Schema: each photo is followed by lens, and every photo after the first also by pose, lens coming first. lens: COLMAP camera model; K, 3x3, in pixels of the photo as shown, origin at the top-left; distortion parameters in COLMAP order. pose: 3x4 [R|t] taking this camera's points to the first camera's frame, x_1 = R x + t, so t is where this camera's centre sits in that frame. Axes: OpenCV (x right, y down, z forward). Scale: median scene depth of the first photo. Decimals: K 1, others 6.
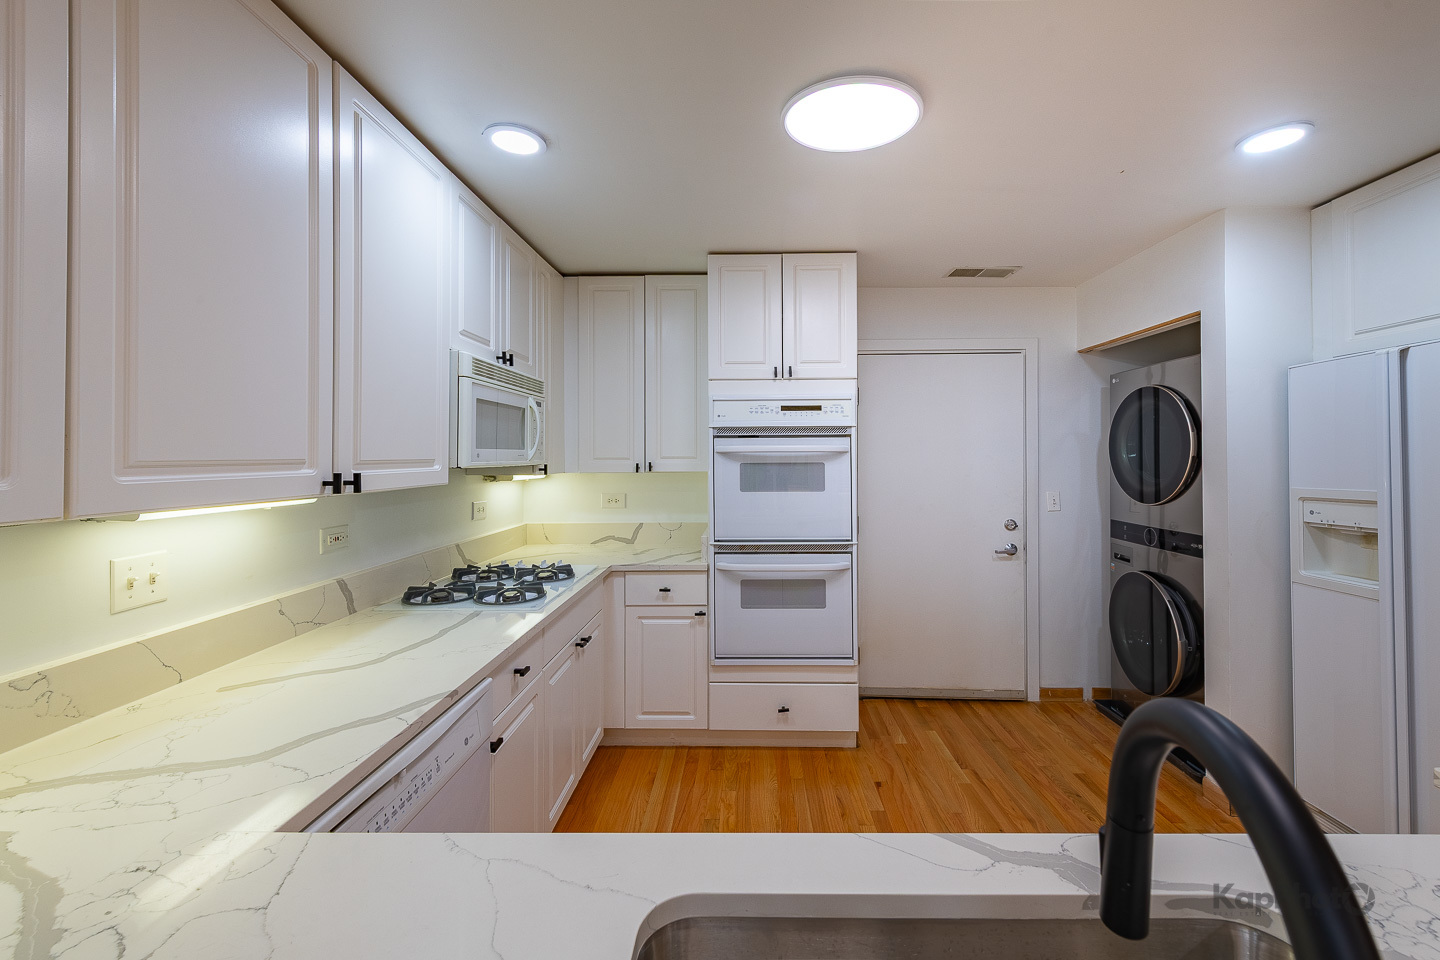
lens RADIAL K [[566.0, 0, 753.0], [0, 566.0, 455.2], [0, 0, 1]] dist [0.012393, -0.000134]
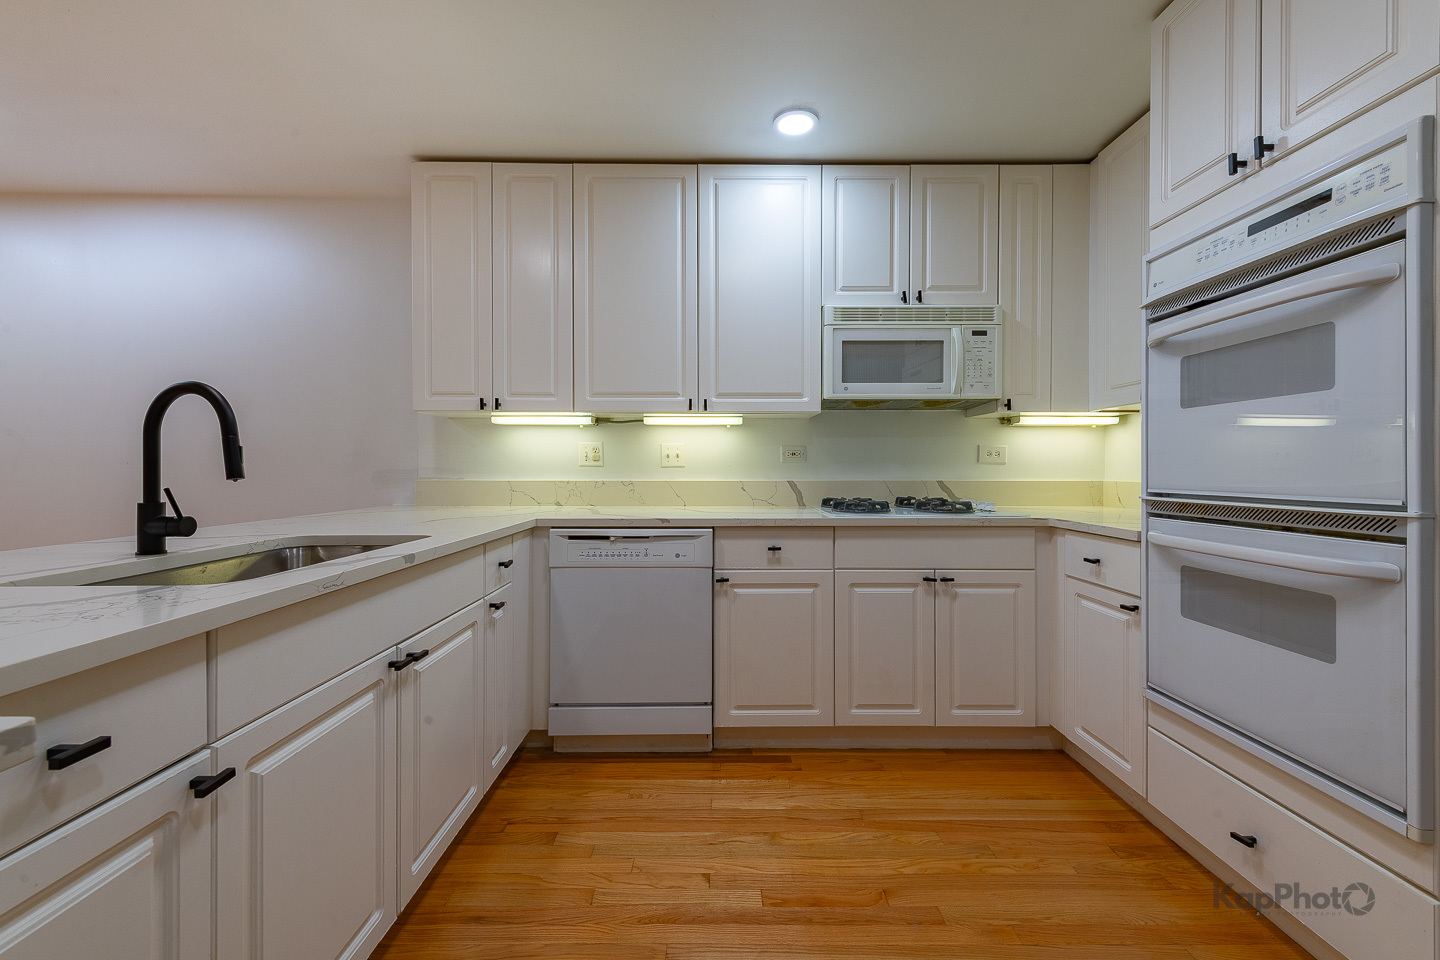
lens RADIAL K [[563.9, 0, 721.0], [0, 563.9, 468.0], [0, 0, 1]] dist [0.014117, -0.006400]
pose [[0.019796, 0.009339, -0.999760, 0.529130], [0.001880, 0.999954, 0.009378, 0.117238], [0.999802, -0.002065, 0.019778, 0.532635]]
